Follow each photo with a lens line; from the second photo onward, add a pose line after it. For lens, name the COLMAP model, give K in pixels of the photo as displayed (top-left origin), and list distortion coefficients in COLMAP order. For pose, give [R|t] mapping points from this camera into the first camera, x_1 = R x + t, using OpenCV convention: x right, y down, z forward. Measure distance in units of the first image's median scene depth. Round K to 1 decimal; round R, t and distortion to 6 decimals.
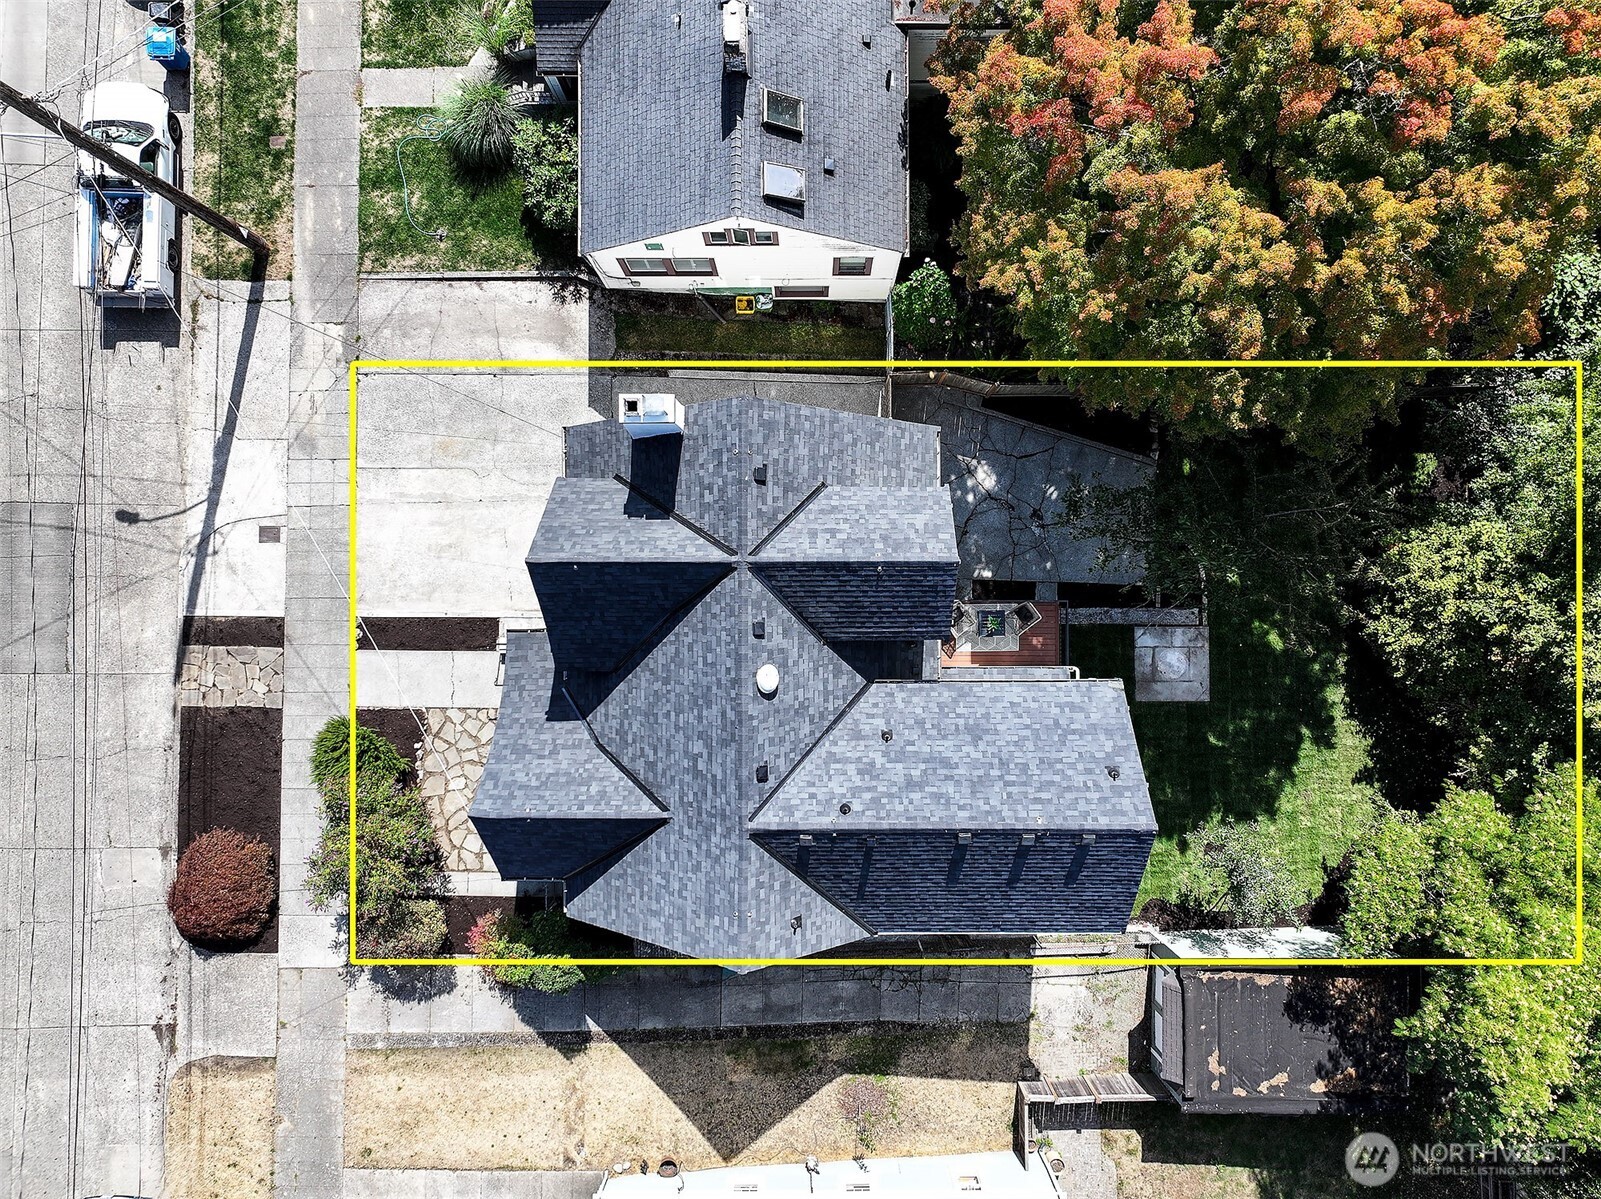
lens RADIAL K [[1120.2, 0, 800.5], [0, 1120.2, 599.5], [0, 0, 1]] dist [0.010347, 0.001344]
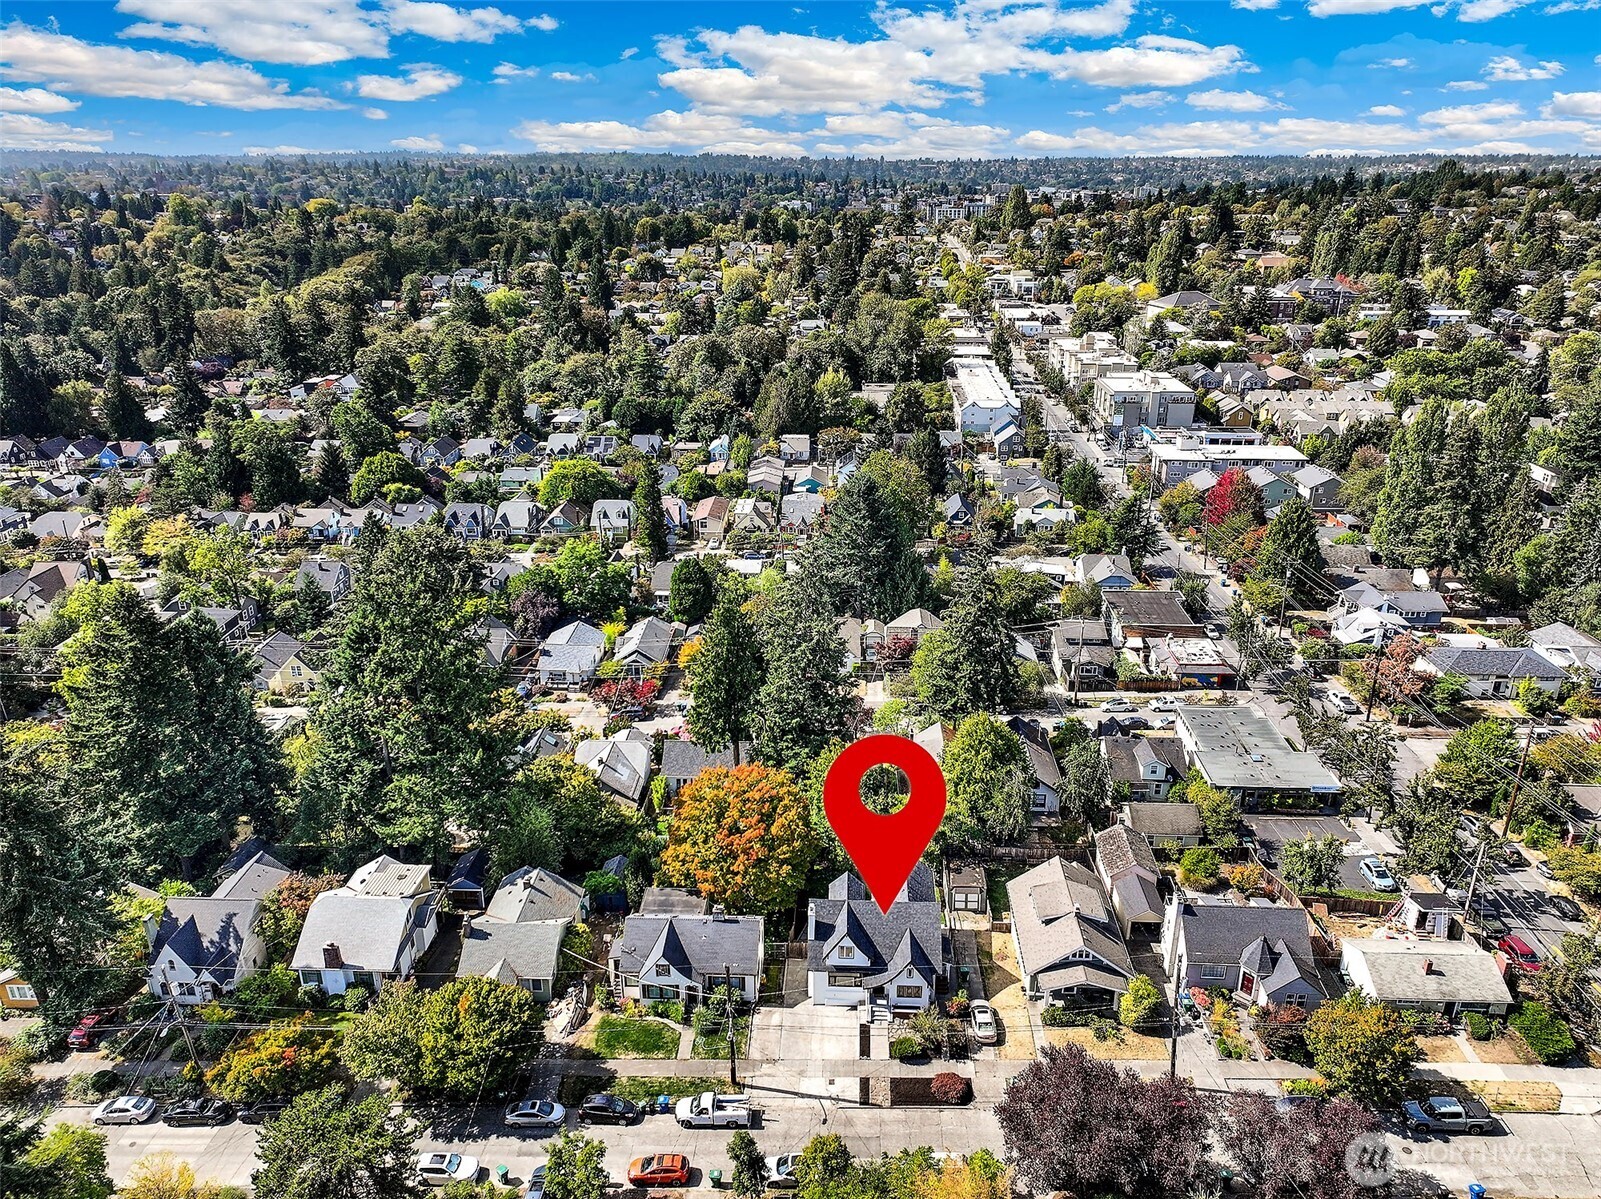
lens RADIAL K [[1120.2, 0, 800.5], [0, 1120.2, 599.5], [0, 0, 1]] dist [0.010347, 0.001344]
pose [[0.044544, -0.367529, 0.928945, -2.774782], [0.998972, 0.024262, -0.038303, -0.057983], [-0.008461, 0.929696, 0.368232, -1.283382]]
